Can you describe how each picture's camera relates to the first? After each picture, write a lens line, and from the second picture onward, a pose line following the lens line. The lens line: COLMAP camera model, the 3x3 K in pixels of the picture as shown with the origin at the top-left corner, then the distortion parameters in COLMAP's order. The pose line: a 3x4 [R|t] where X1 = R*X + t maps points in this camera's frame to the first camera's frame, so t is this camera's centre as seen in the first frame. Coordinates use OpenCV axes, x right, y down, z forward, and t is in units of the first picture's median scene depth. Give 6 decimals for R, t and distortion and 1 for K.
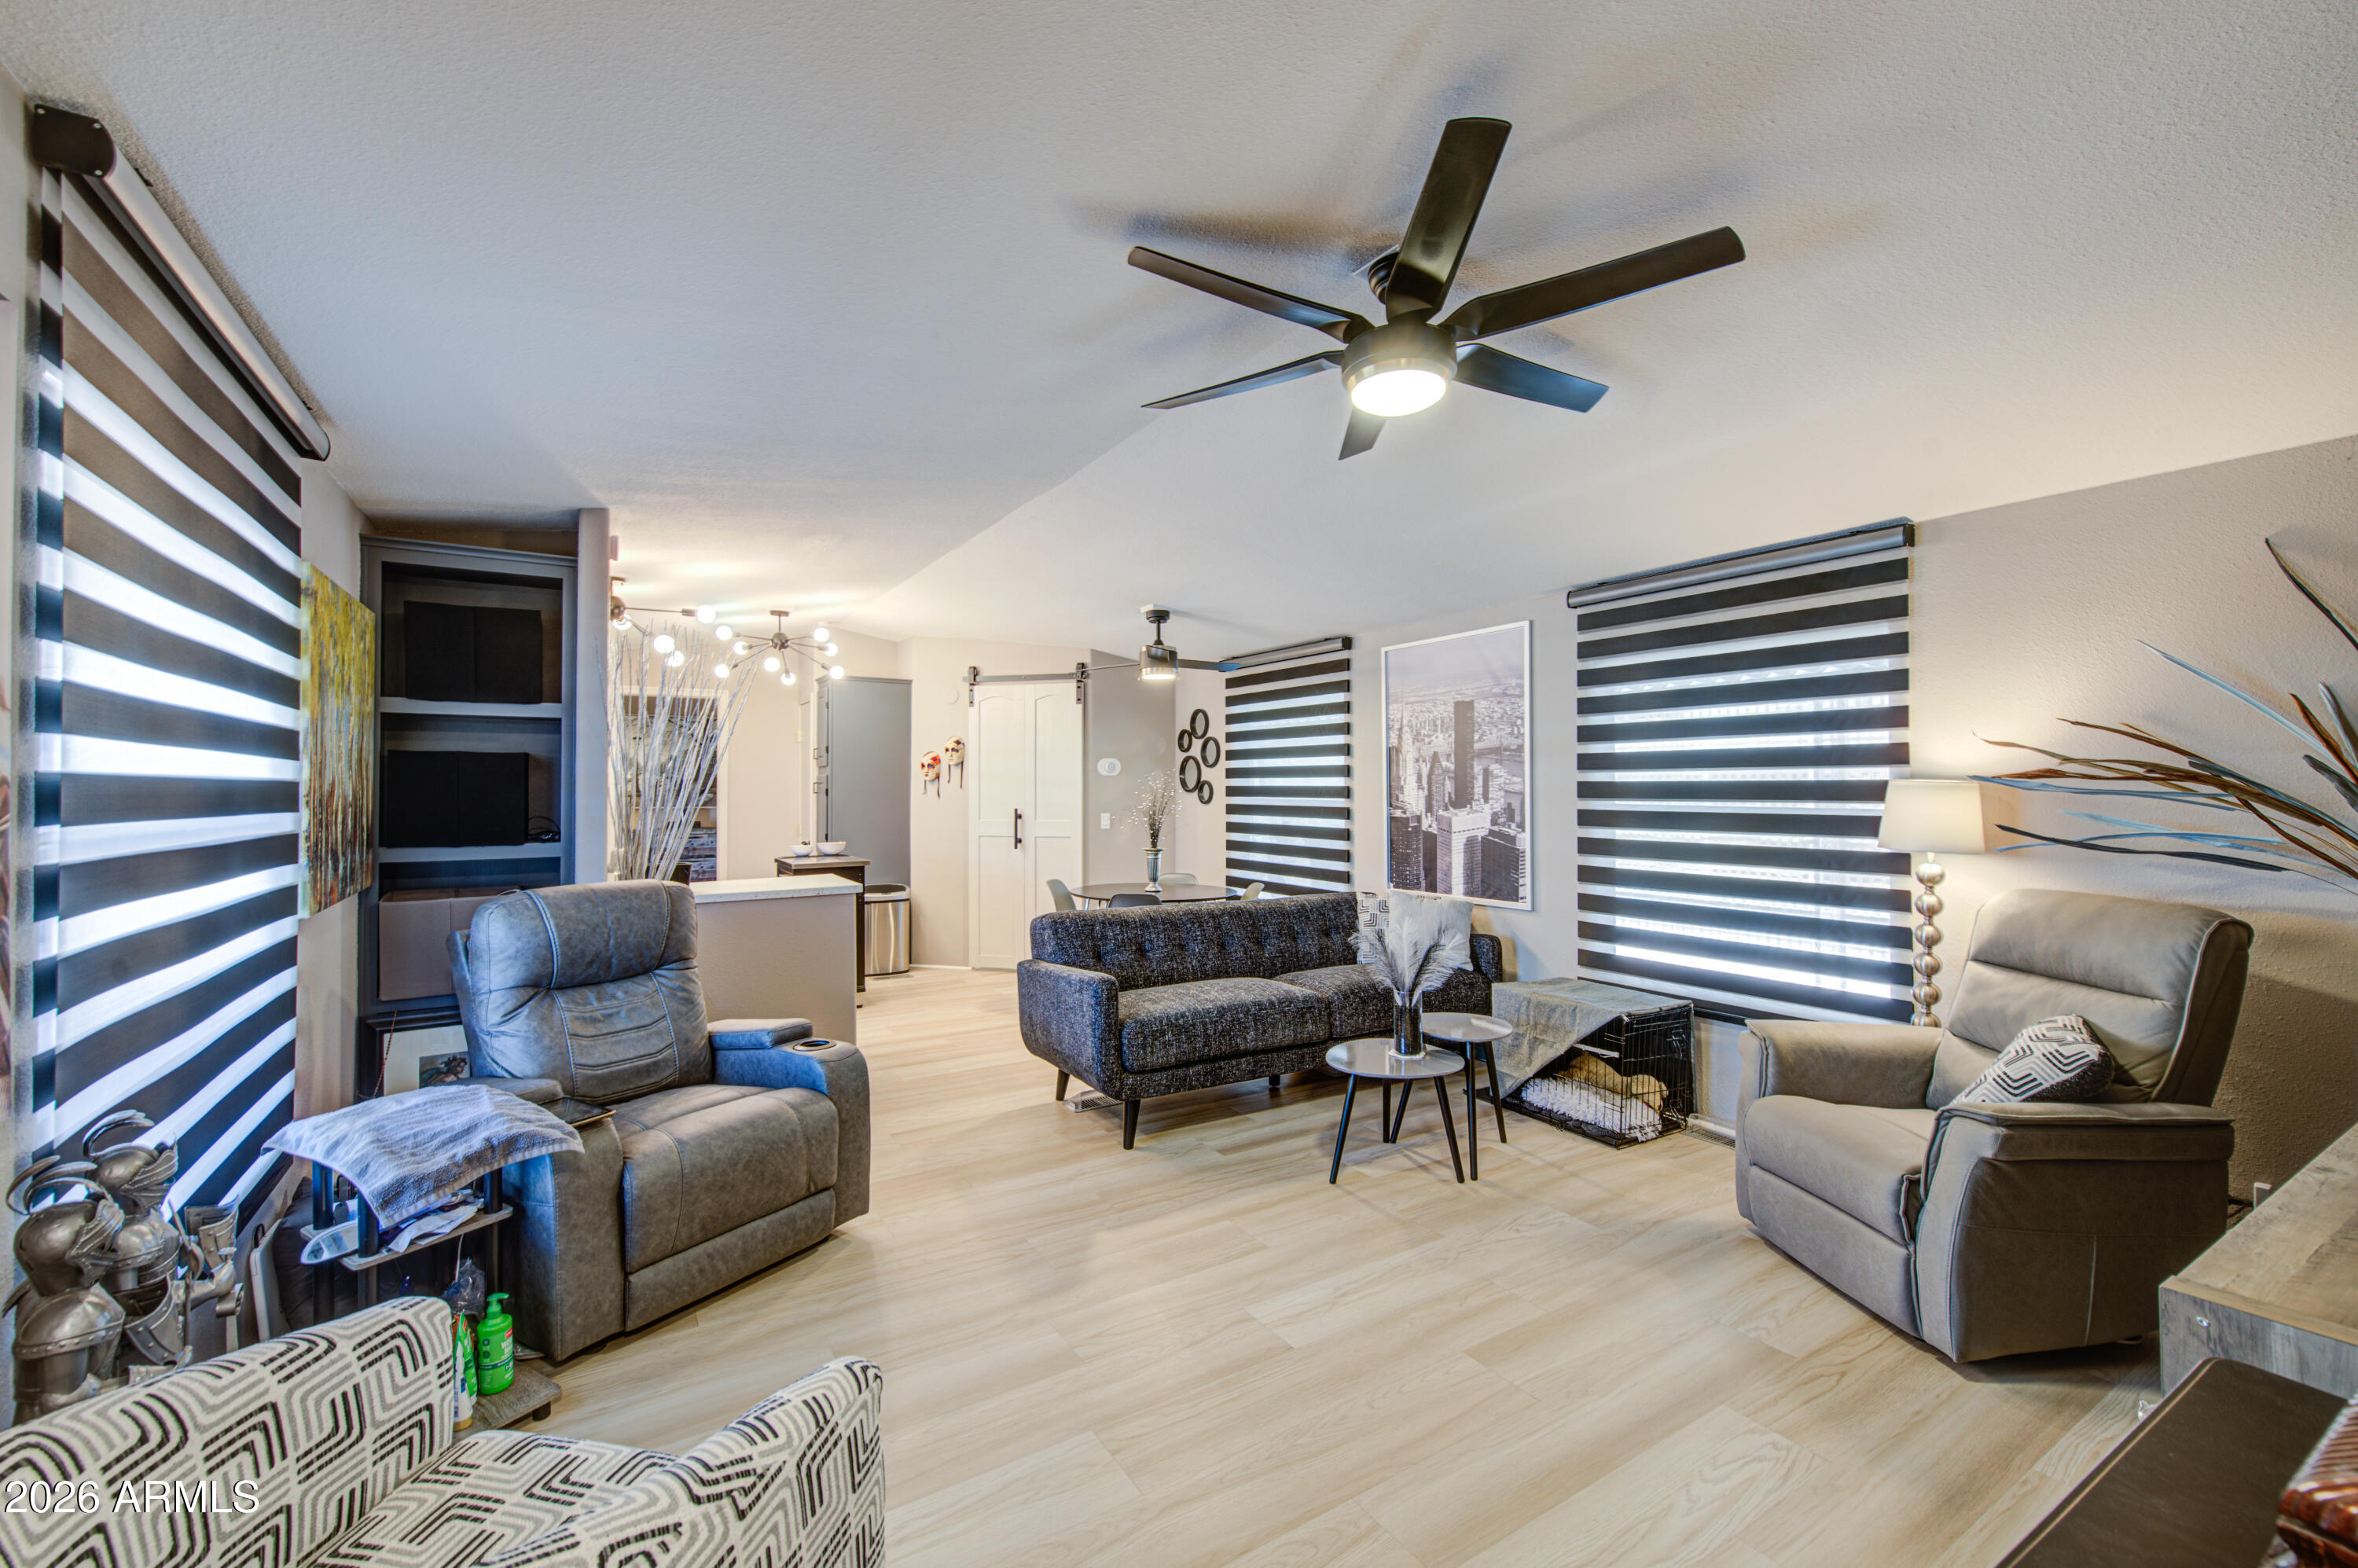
lens RADIAL K [[996.4, 0, 1198.8], [0, 996.4, 768.9], [0, 0, 1]] dist [-0.001972, -0.000524]
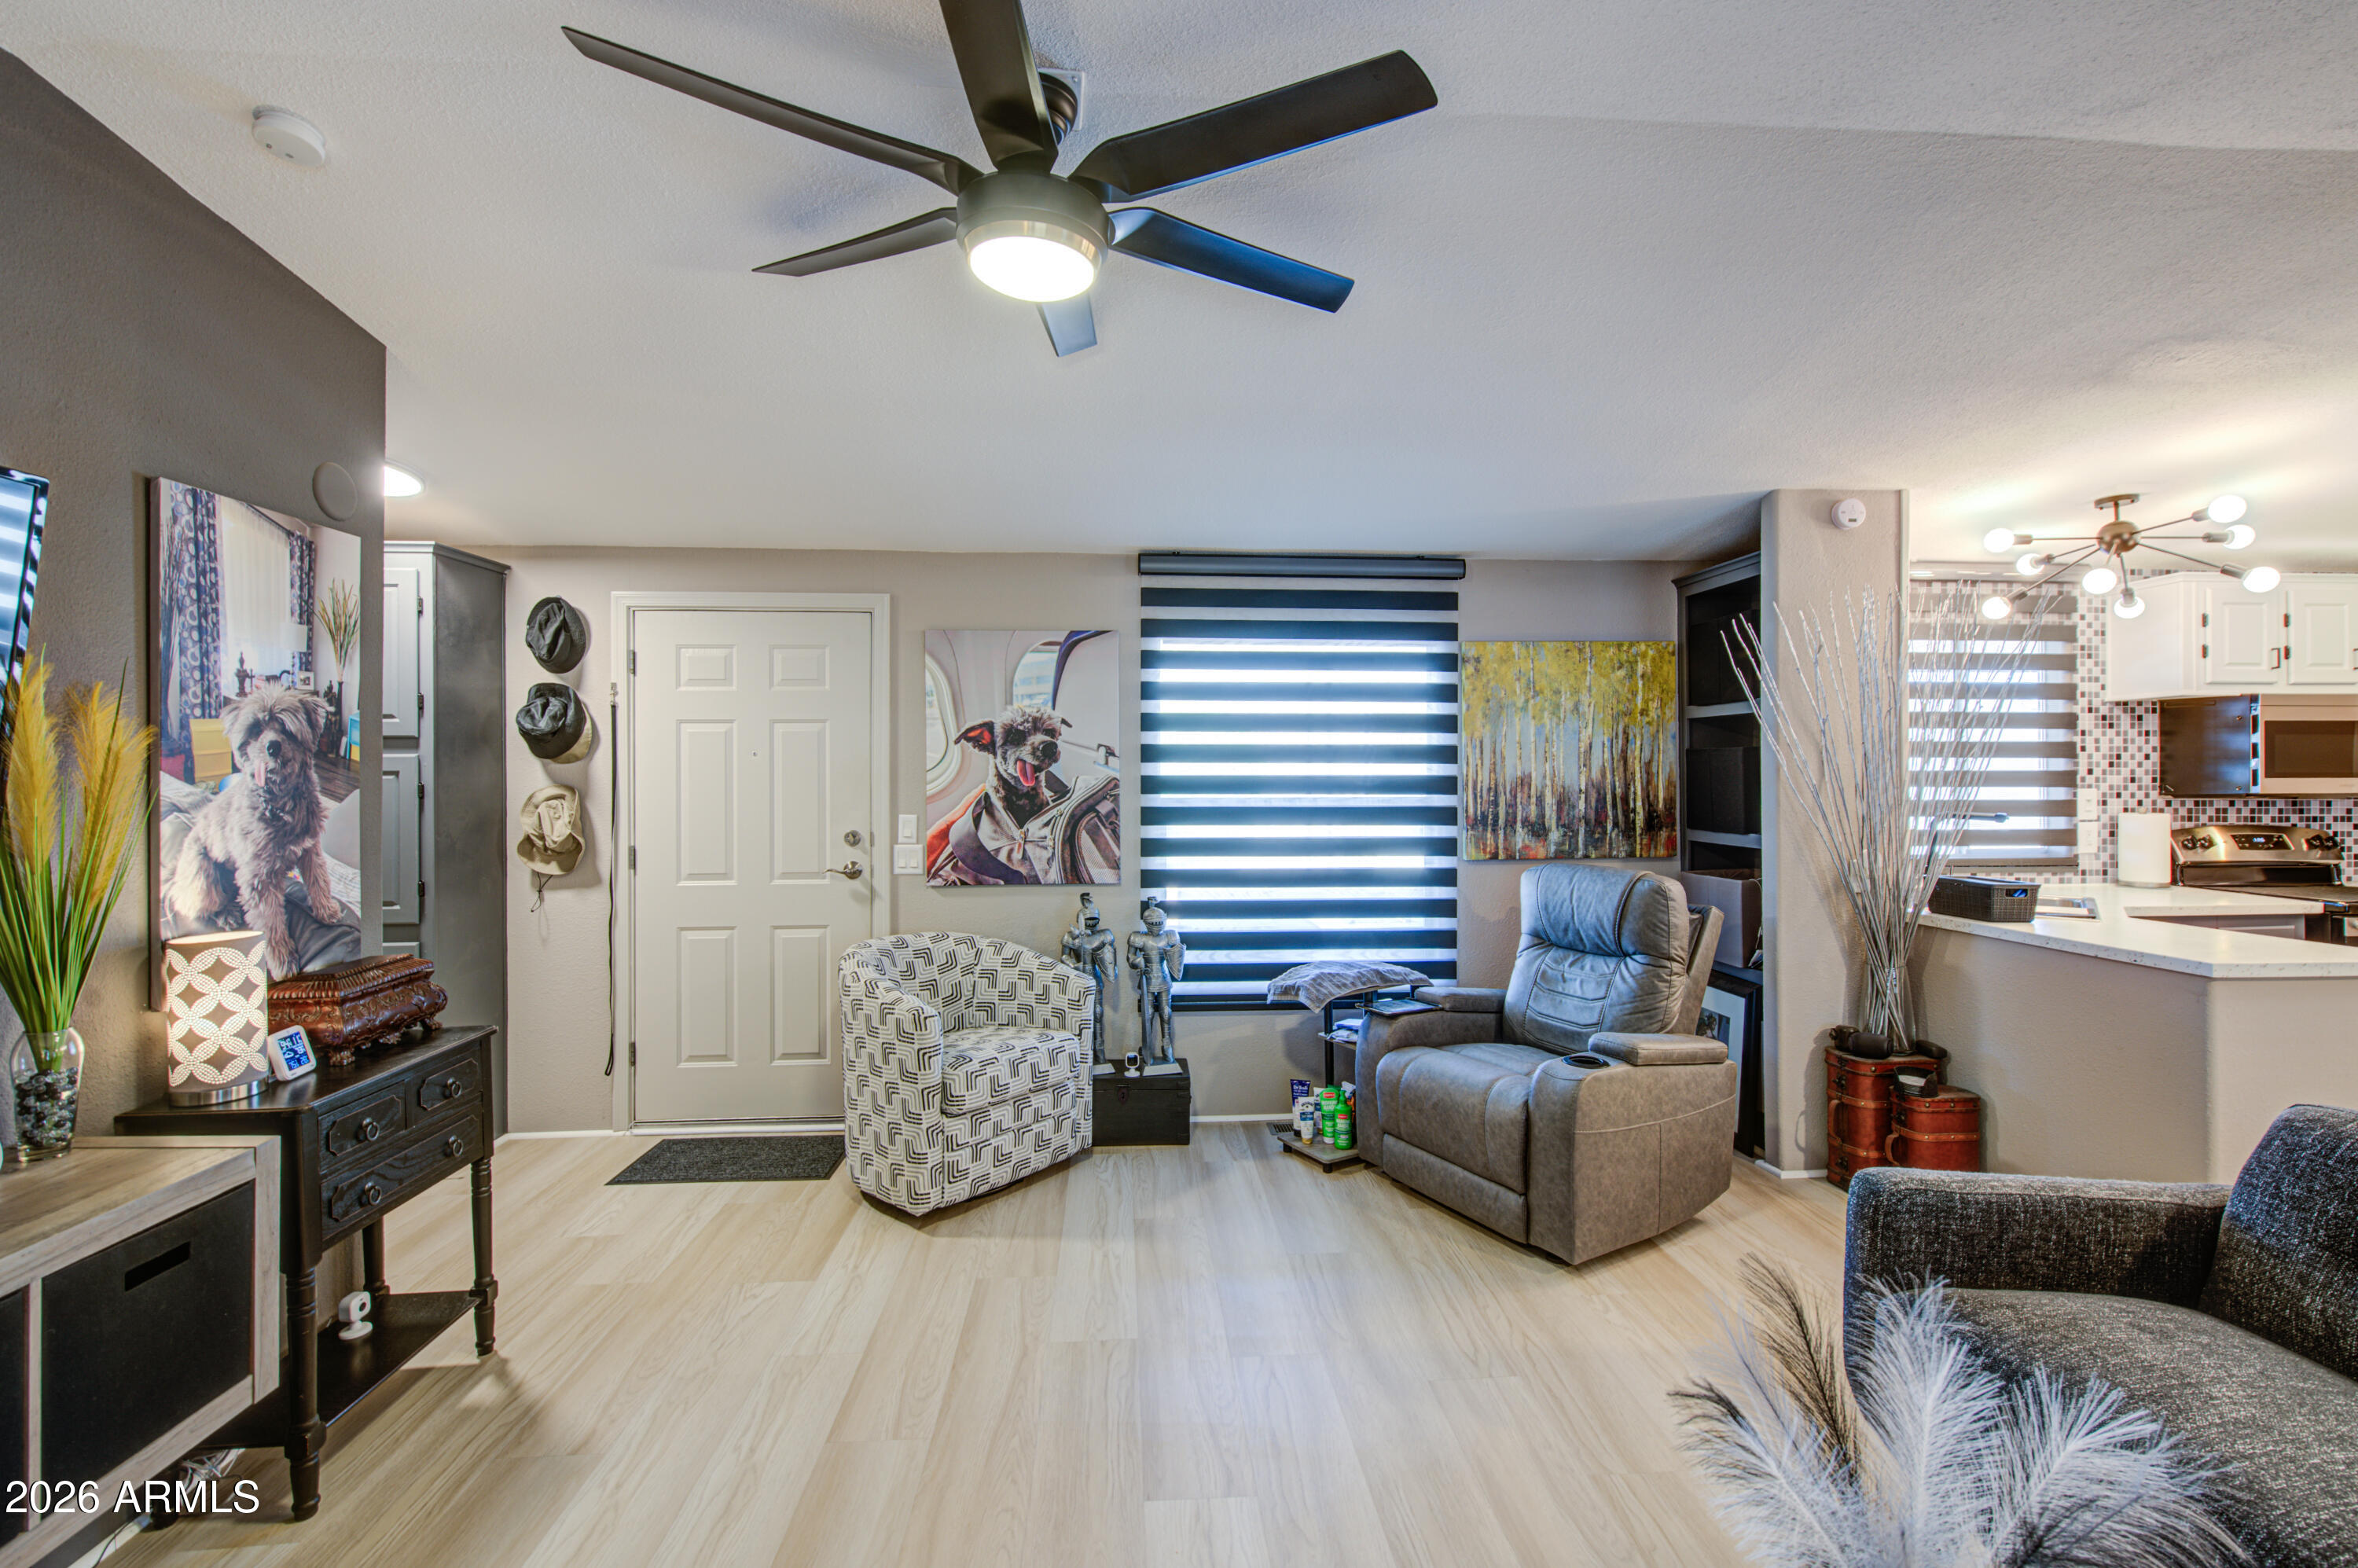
lens RADIAL K [[996.4, 0, 1198.8], [0, 996.4, 768.9], [0, 0, 1]] dist [-0.001972, -0.000524]
pose [[-0.468964, 0.000683, -0.883217, 0.344830], [0.019482, 0.999764, -0.009571, 0.003251], [0.883003, -0.021695, -0.468866, 0.632865]]
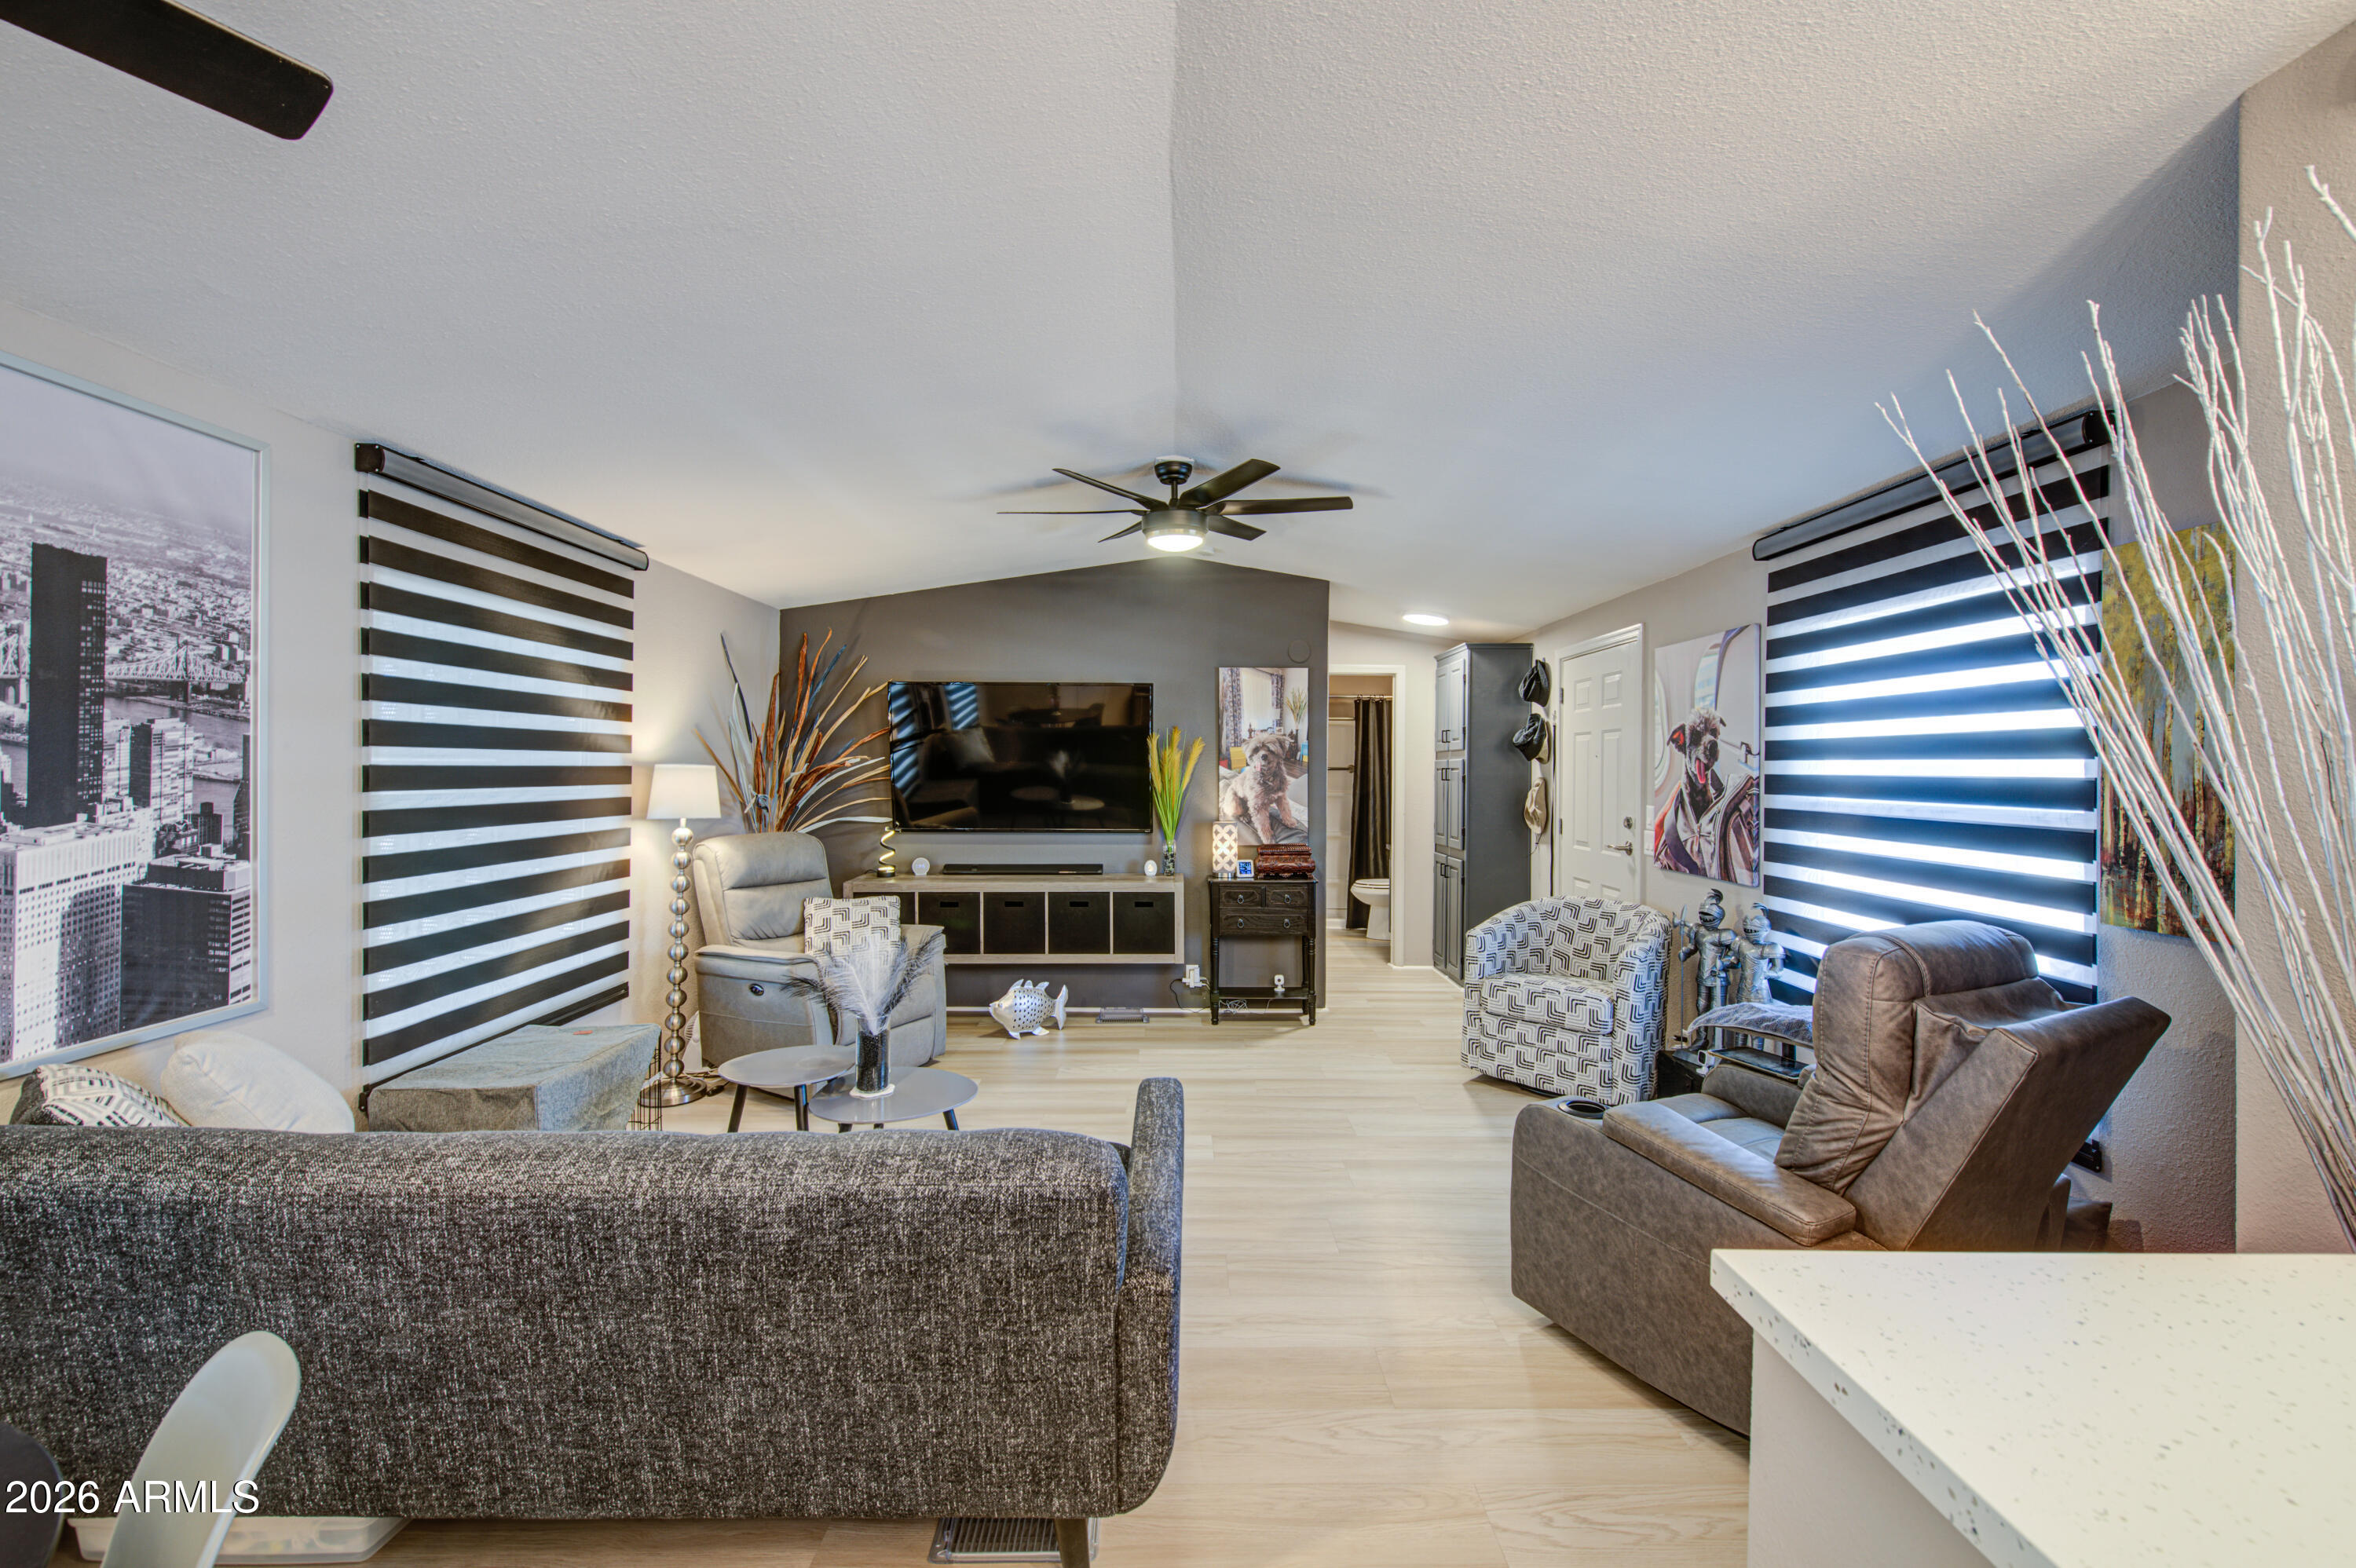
lens RADIAL K [[952.4, 0, 1180.6], [0, 952.4, 768.8], [0, 0, 1]] dist [-0.001166, -0.000859]
pose [[-0.850122, -0.007199, 0.526537, -0.287247], [-0.018771, 0.999685, -0.016639, 0.014968], [-0.526252, -0.024029, -0.849989, 1.023827]]
